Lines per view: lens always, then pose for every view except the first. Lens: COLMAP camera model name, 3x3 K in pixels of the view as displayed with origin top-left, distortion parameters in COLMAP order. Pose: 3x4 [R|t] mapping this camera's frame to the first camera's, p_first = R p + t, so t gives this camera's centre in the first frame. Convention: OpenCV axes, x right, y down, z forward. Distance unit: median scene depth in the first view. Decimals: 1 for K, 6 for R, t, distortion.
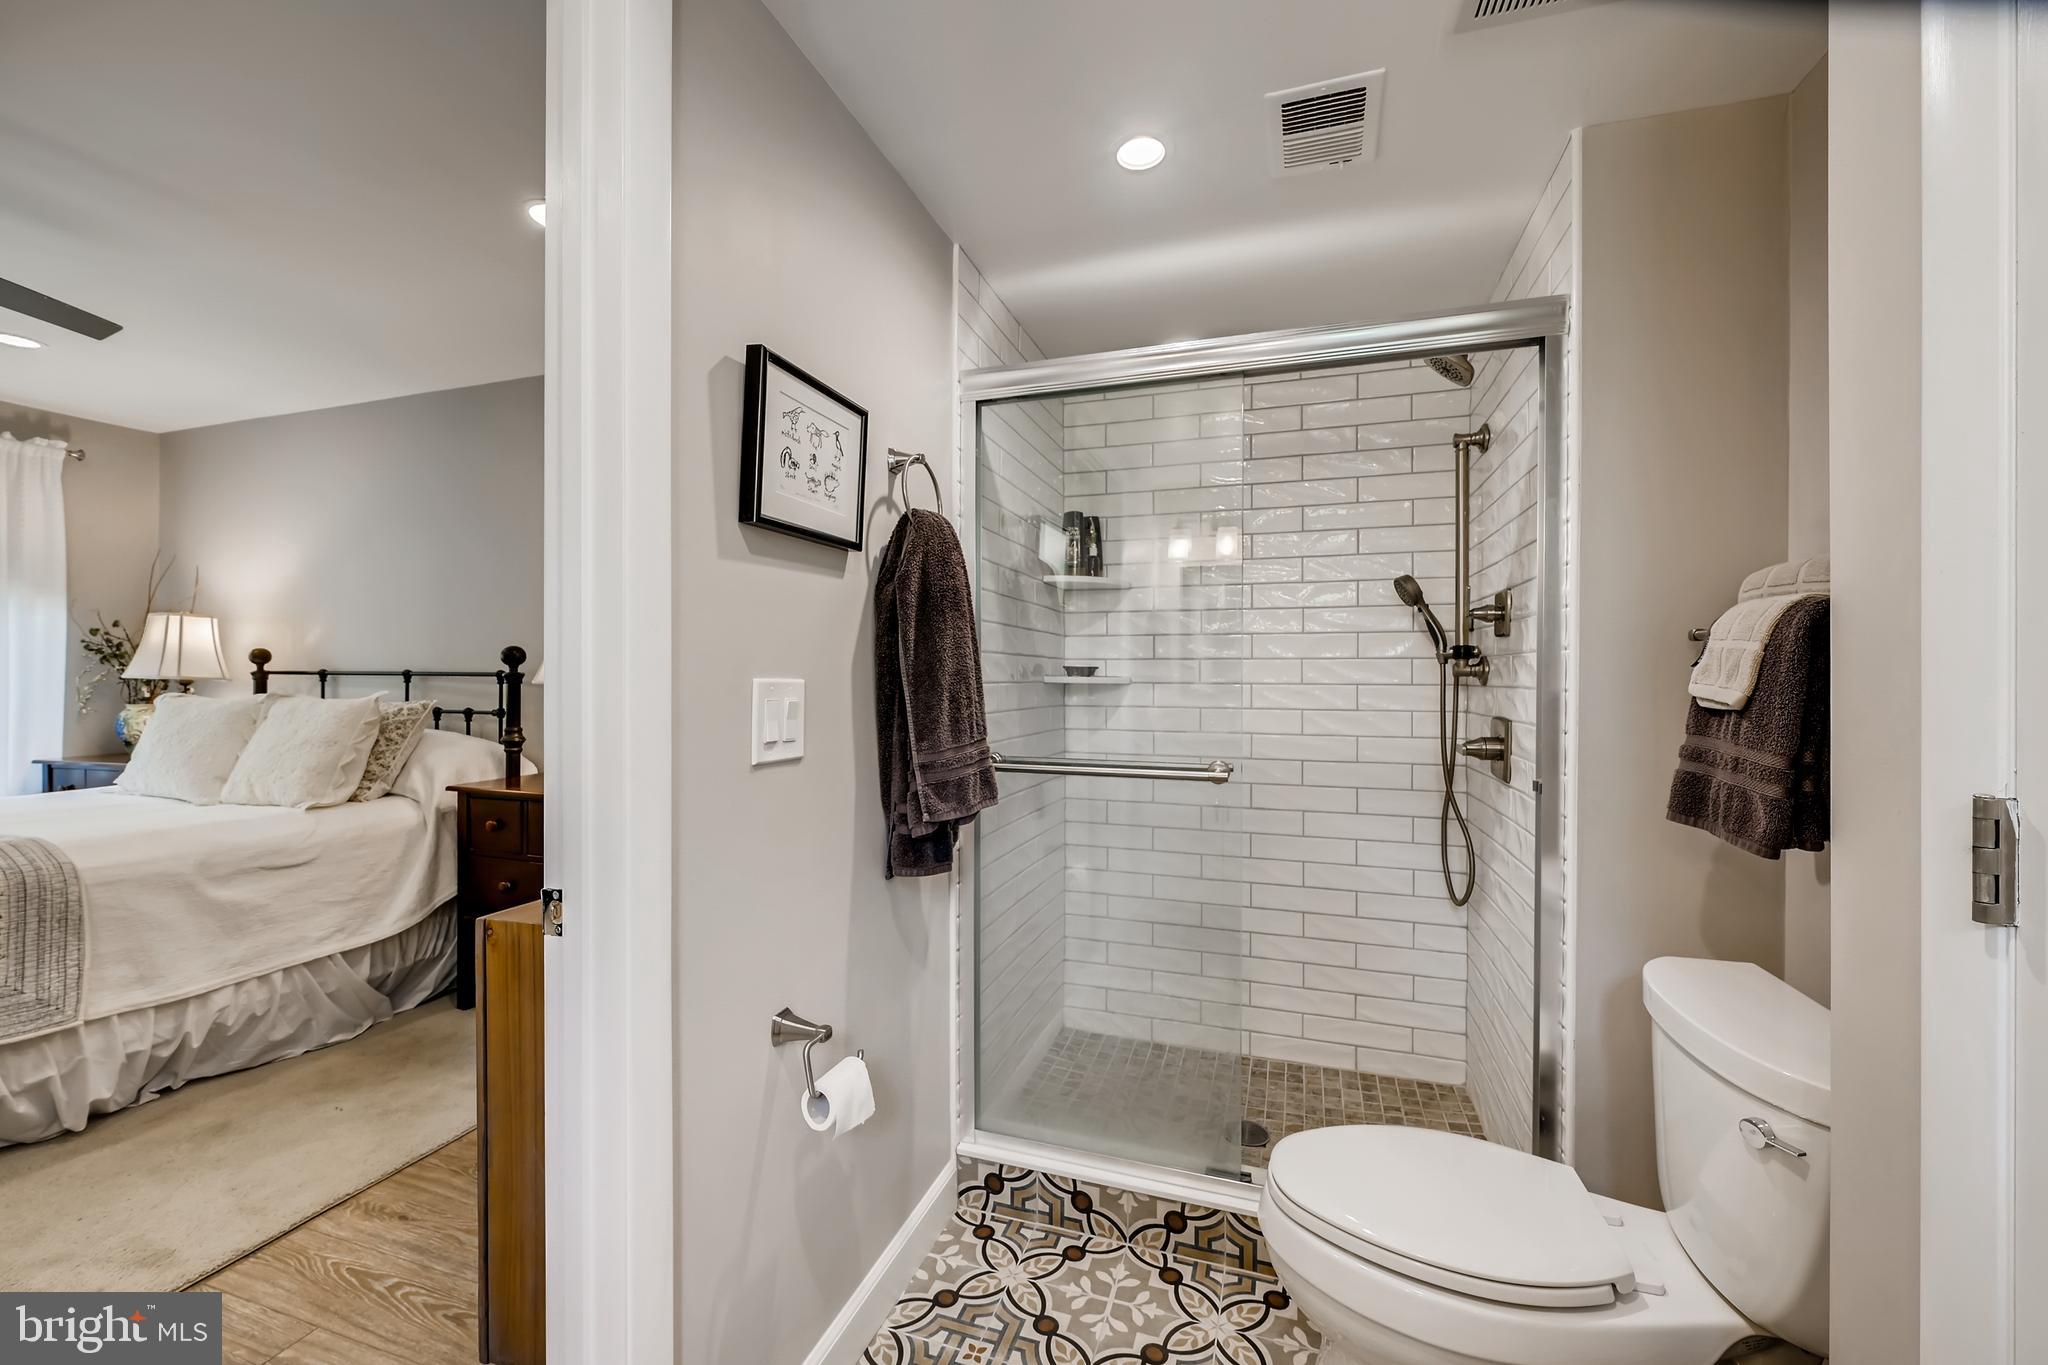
lens RADIAL K [[817.4, 0, 1016.4], [0, 817.4, 673.4], [0, 0, 1]] dist [-0.000418, 0.000267]
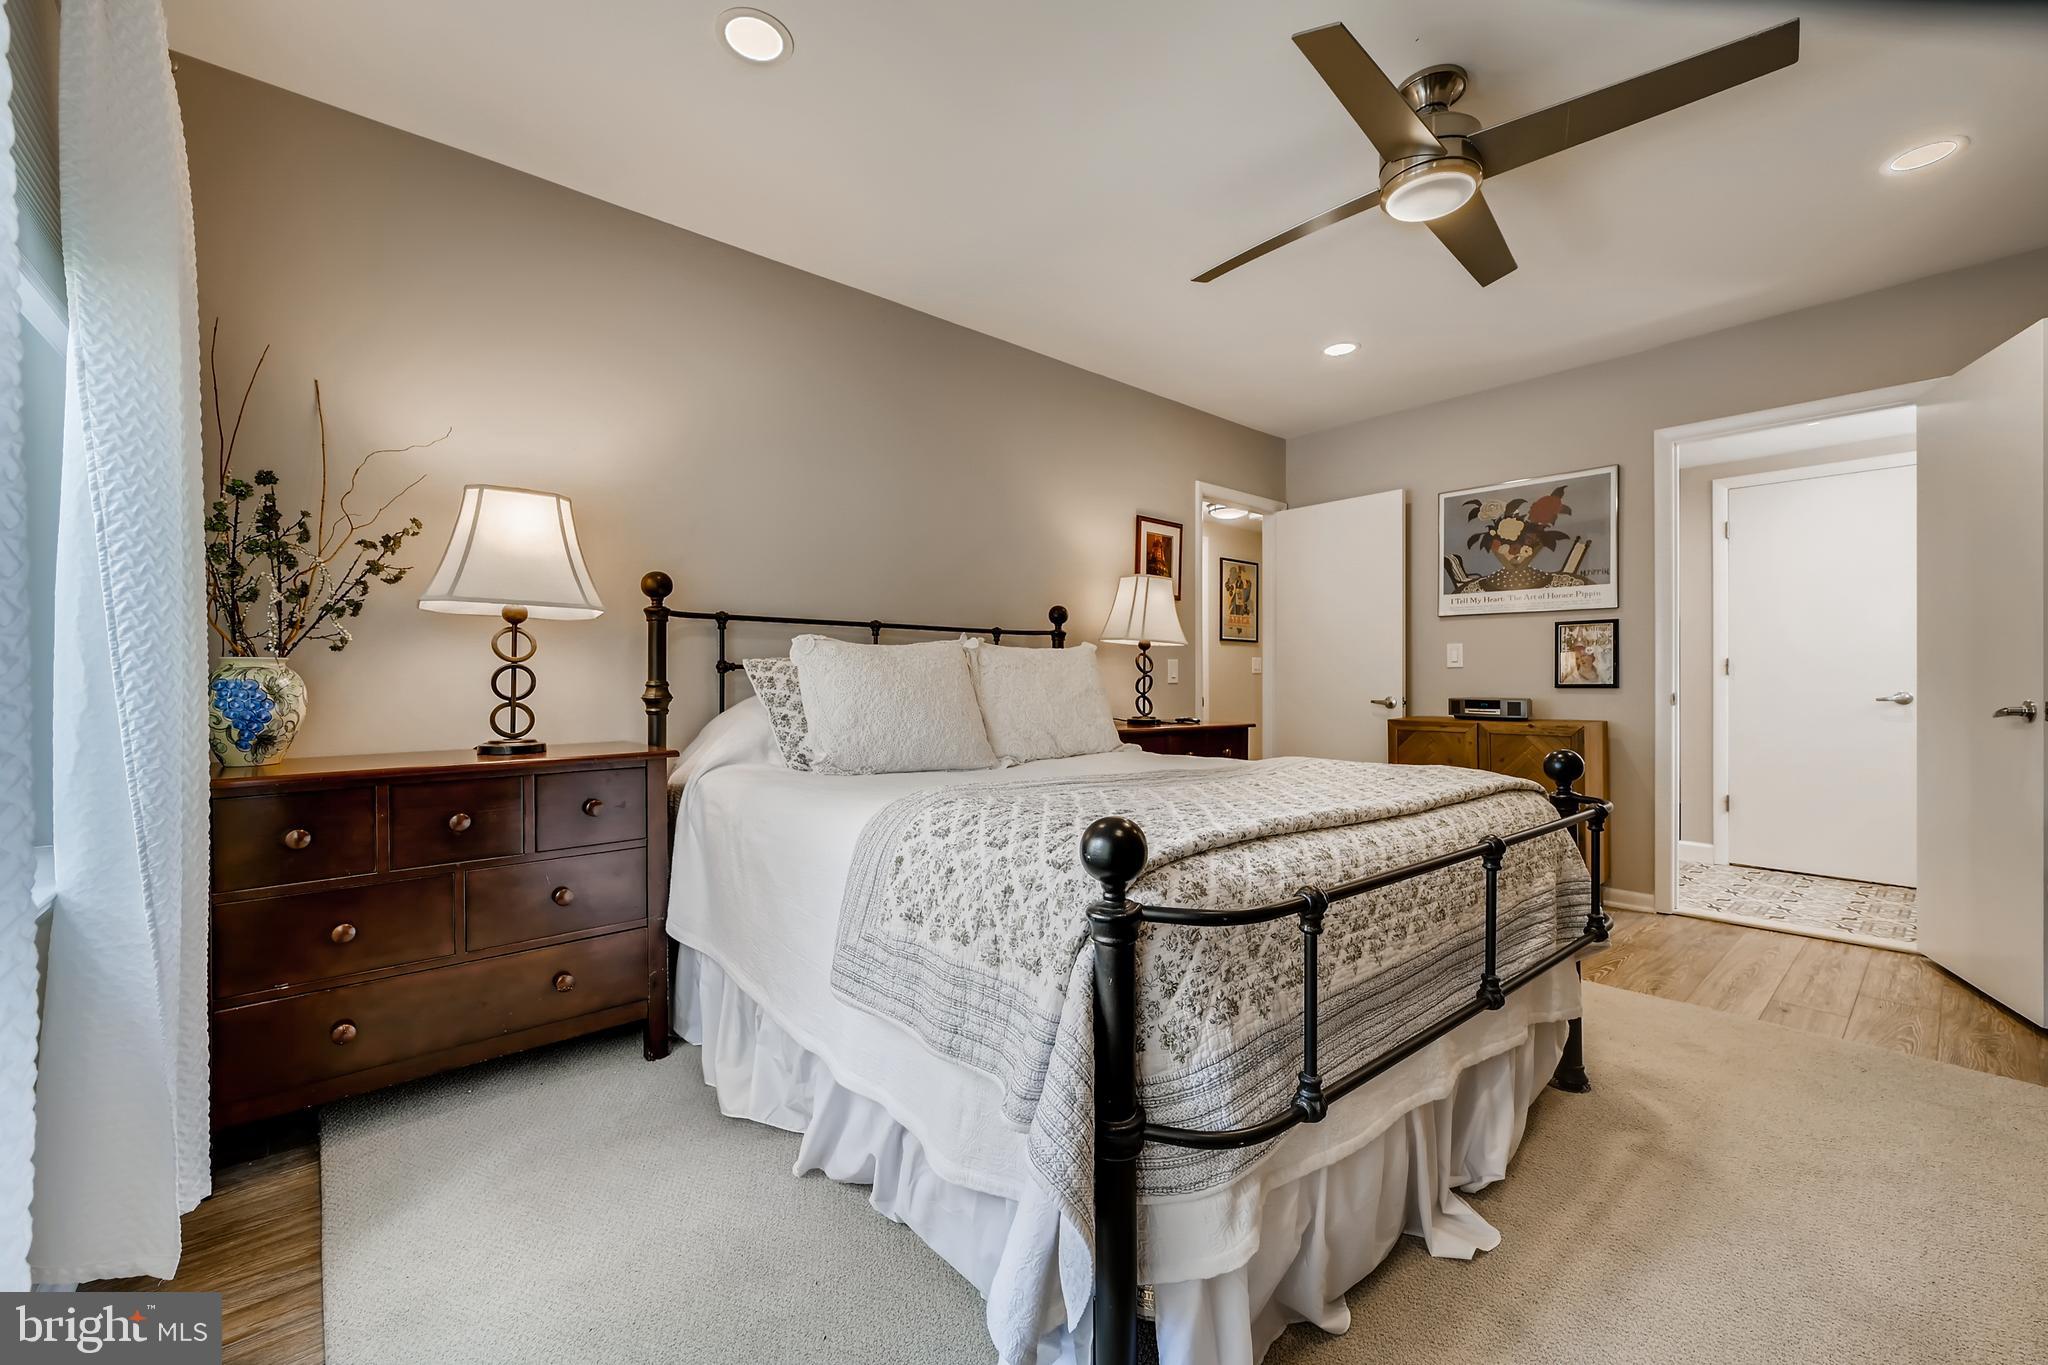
lens RADIAL K [[817.4, 0, 1027.0], [0, 817.4, 678.8], [0, 0, 1]] dist [-0.000418, 0.000267]
pose [[0.509930, -0.001795, 0.860214, -1.320167], [0.000843, 0.999998, 0.001587, 0.050283], [-0.860216, -0.000084, 0.509931, 0.436311]]
